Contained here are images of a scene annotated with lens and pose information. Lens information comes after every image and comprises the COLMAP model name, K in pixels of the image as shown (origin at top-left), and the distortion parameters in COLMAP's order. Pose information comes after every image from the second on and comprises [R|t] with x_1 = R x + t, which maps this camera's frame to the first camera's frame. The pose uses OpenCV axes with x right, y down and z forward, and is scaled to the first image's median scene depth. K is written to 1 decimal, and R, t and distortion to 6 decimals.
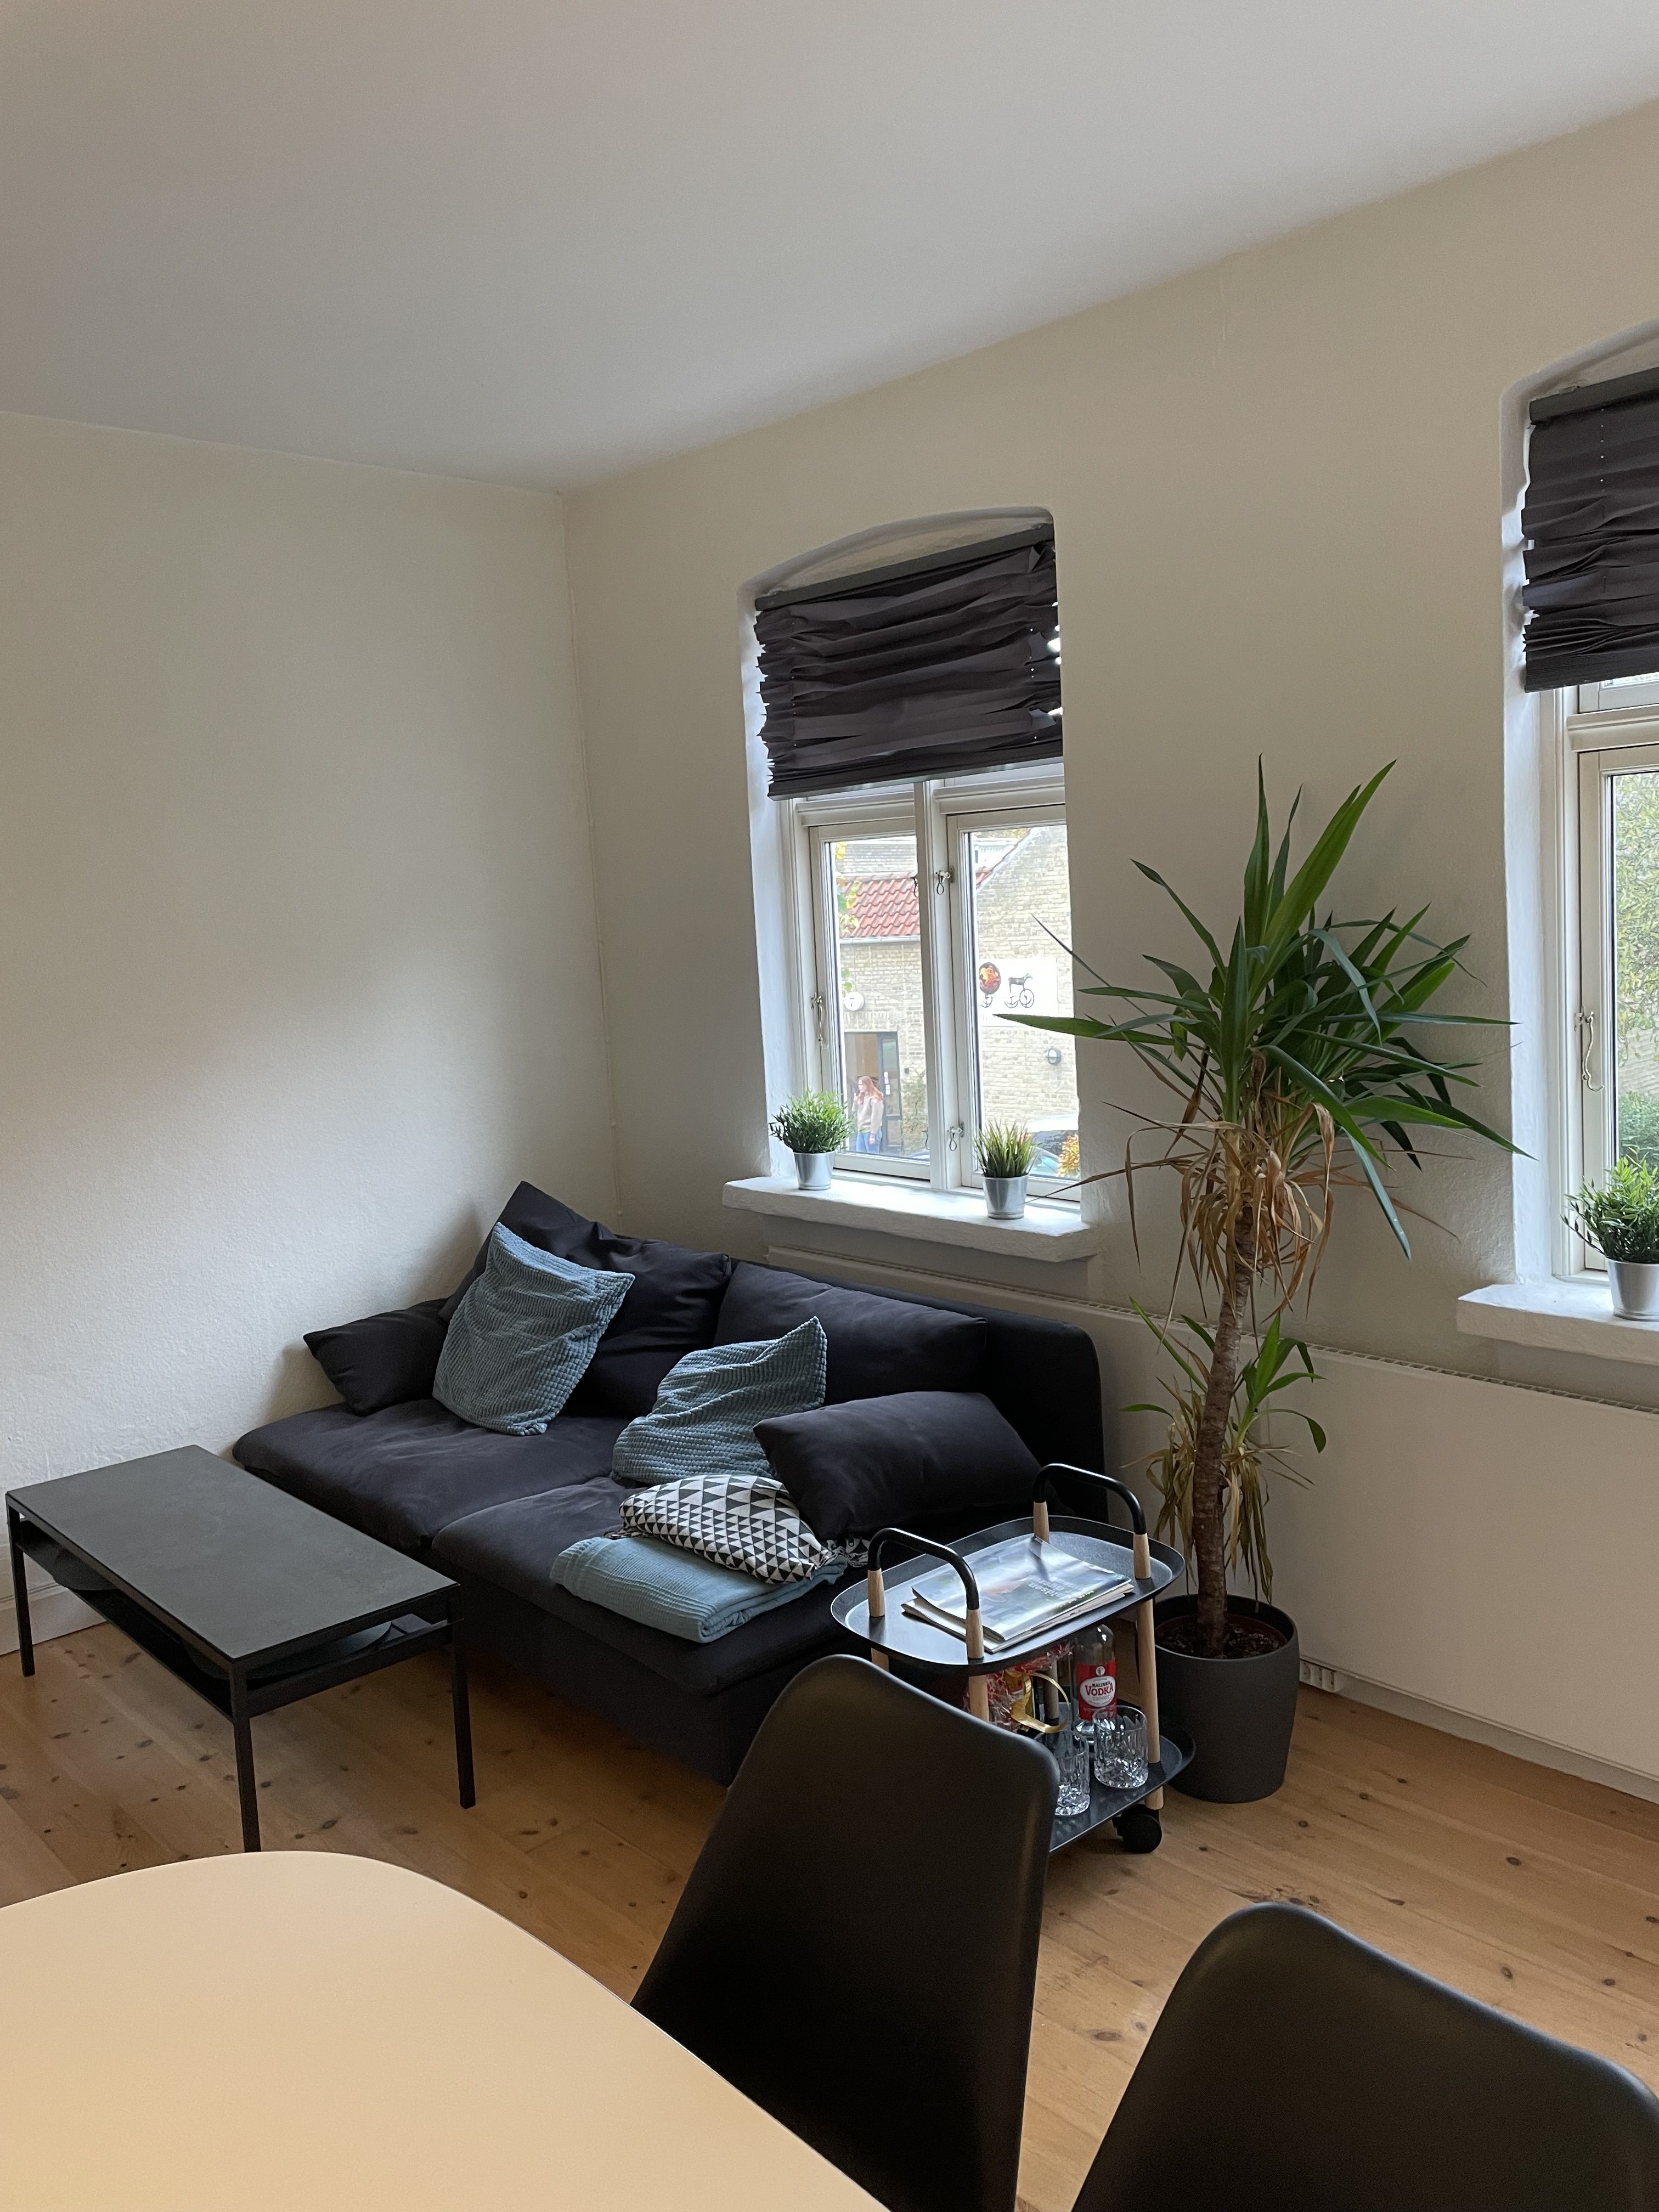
lens RADIAL K [[1627.0, 0, 827.4], [0, 1627.0, 1102.3], [0, 0, 1]] dist [0.047811, -0.068919]
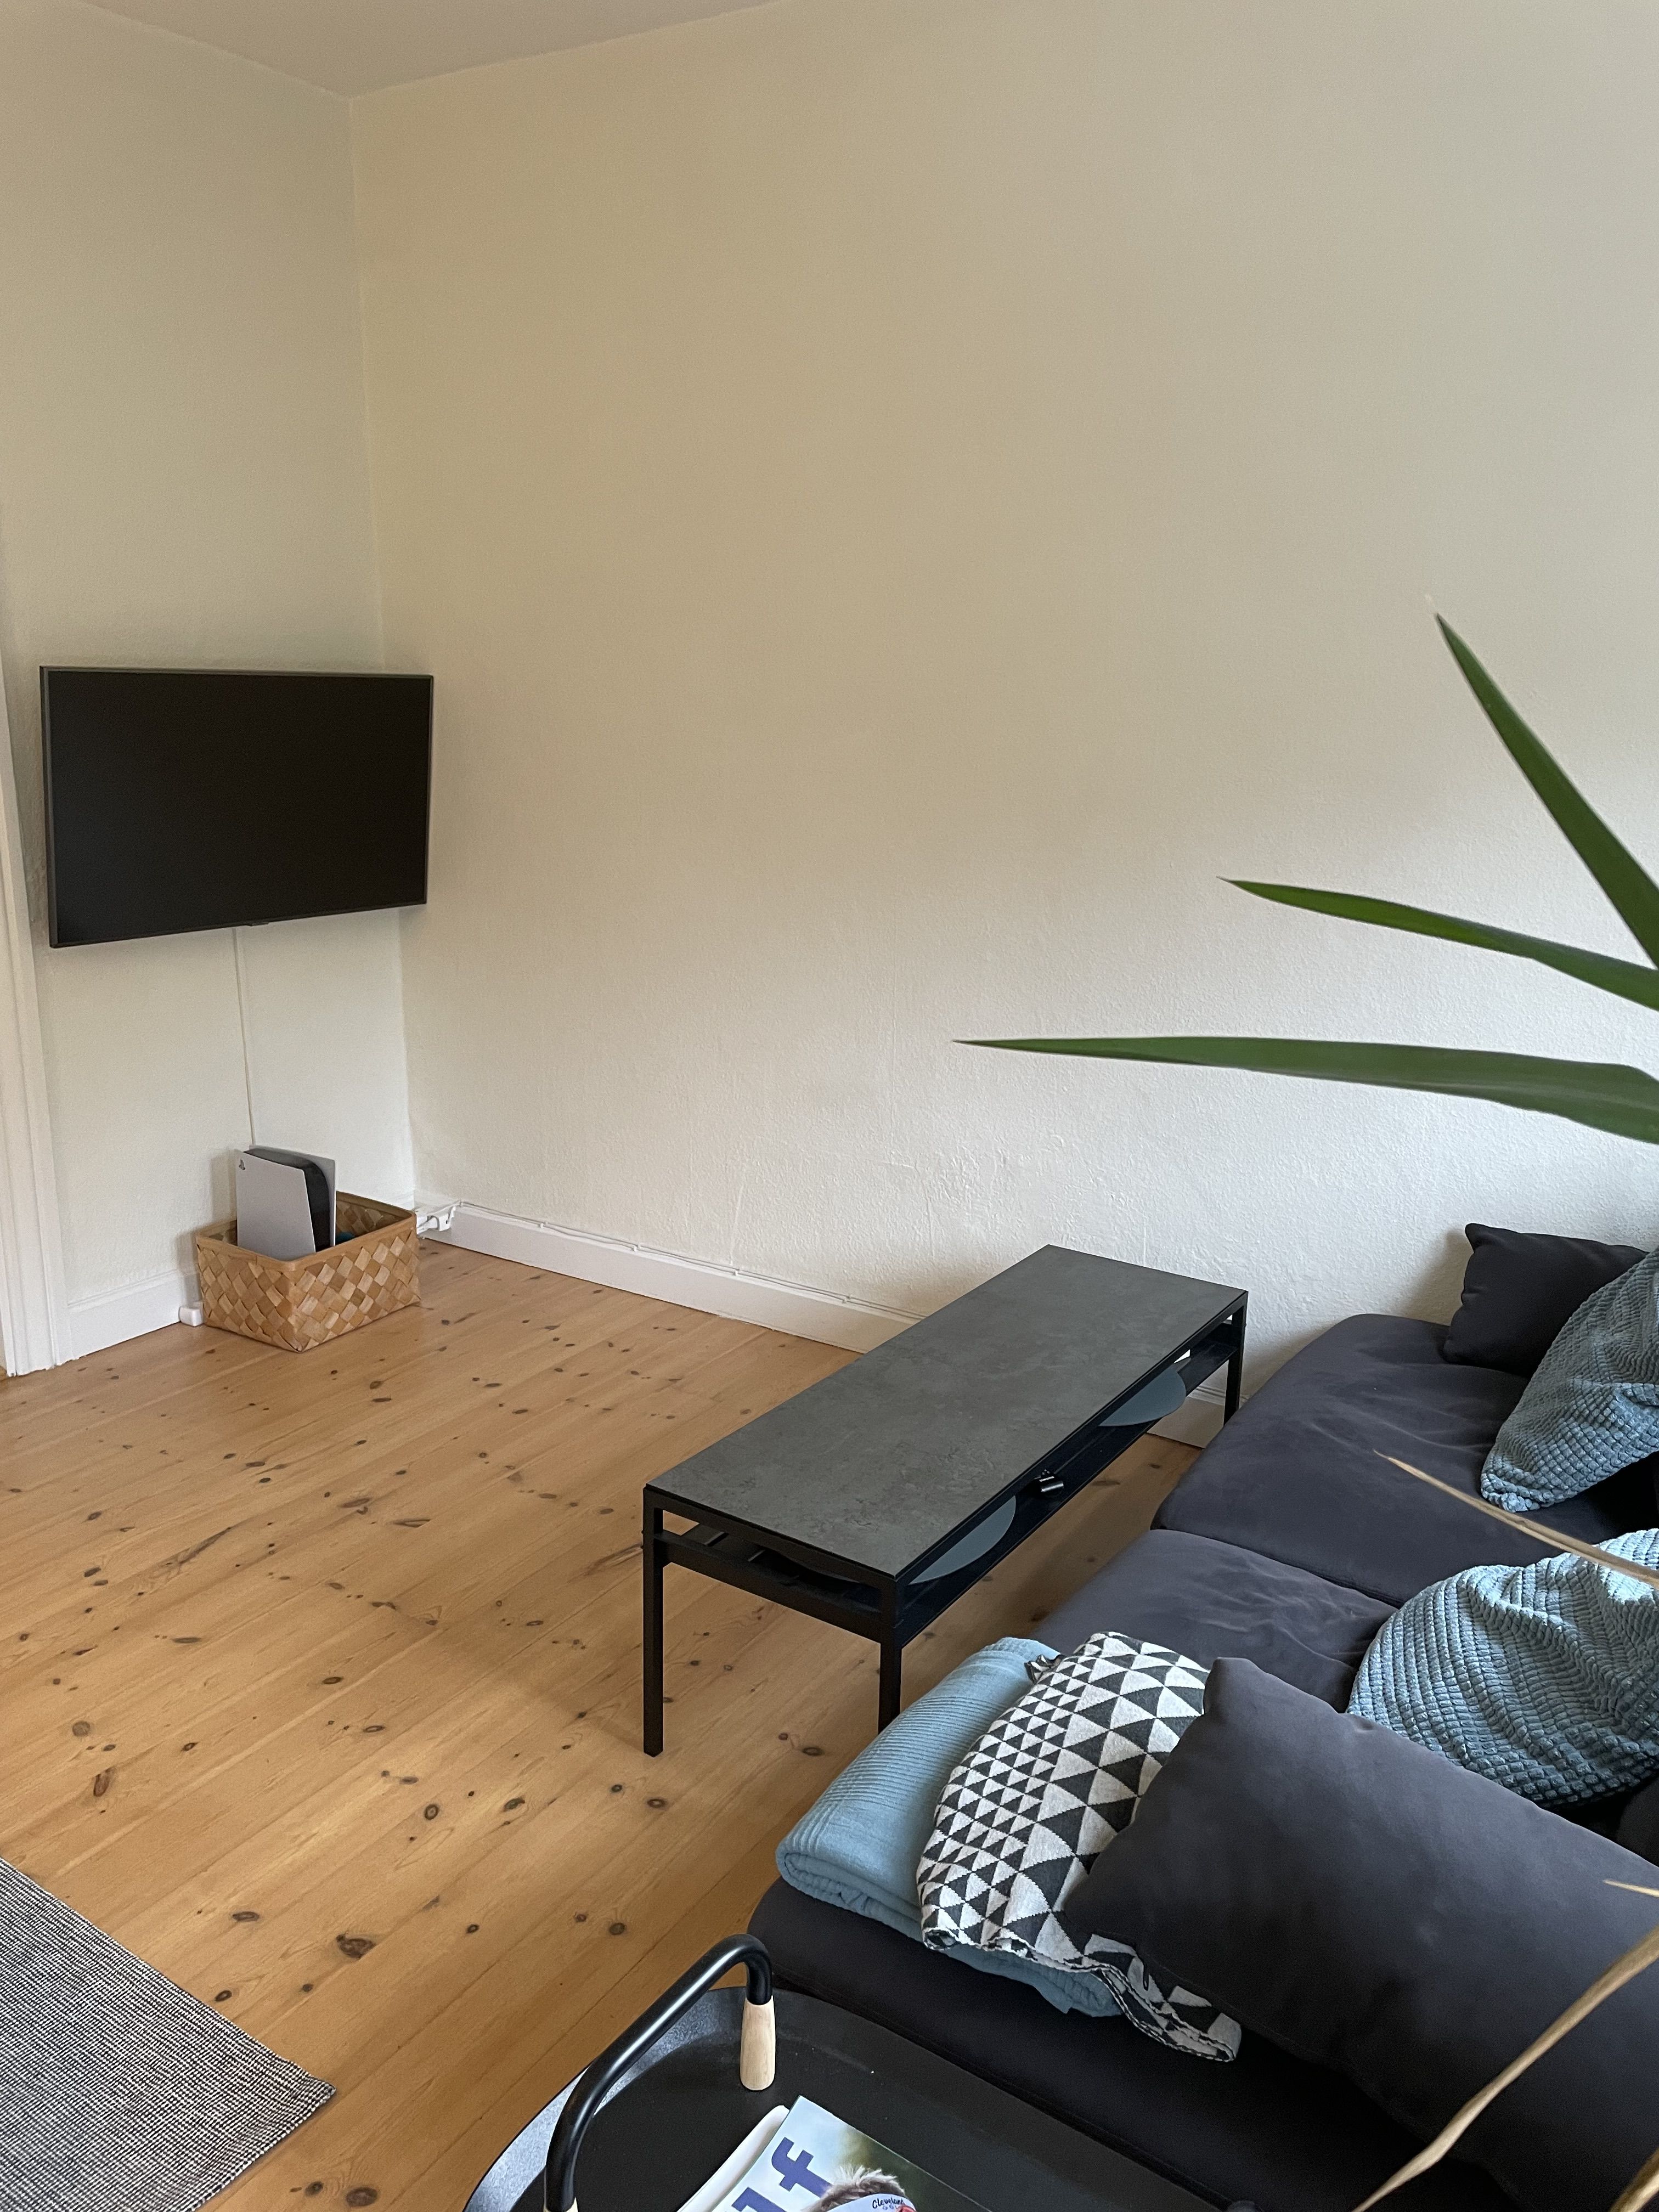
lens RADIAL K [[1627.0, 0, 846.5], [0, 1627.0, 1092.6], [0, 0, 1]] dist [0.047811, -0.068919]
pose [[0.231120, 0.292599, -0.927884, 0.354217], [-0.135750, 0.954075, 0.267045, -0.087534], [0.963408, 0.064241, 0.260226, 0.772528]]
